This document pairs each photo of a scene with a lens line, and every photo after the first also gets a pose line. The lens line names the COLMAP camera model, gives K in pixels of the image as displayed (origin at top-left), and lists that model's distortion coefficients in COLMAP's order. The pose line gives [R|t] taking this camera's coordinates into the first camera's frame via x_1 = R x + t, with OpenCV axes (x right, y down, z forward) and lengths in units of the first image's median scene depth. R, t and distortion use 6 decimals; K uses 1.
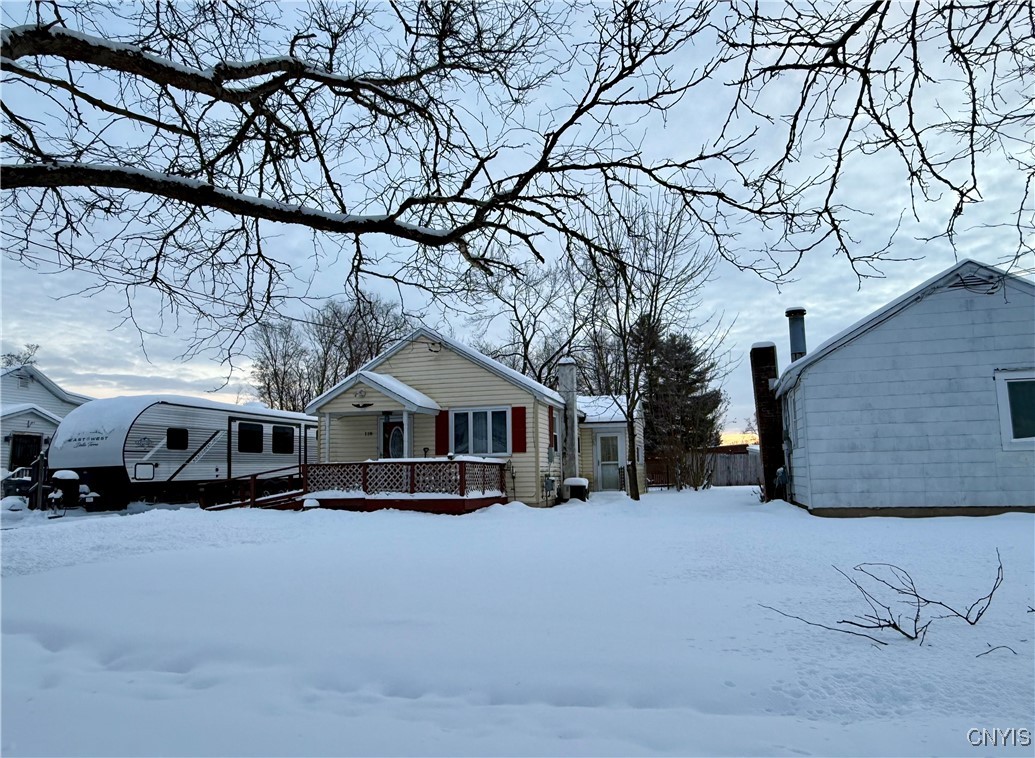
lens RADIAL K [[697.9, 0, 512.2], [0, 697.9, 385.2], [0, 0, 1]] dist [-0.006936, -0.000608]
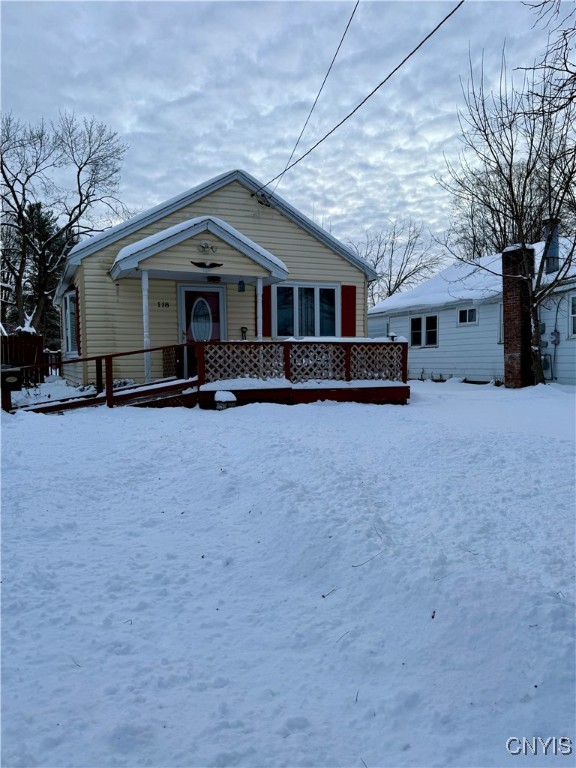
lens RADIAL K [[608.0, 0, 270.0], [0, 608.0, 402.1], [0, 0, 1]] dist [0.081249, -0.000380]
pose [[0.783309, -0.031295, 0.620845, -0.638889], [-0.082824, 0.984574, 0.154126, 0.075230], [-0.616091, -0.172149, 0.768633, 0.490595]]
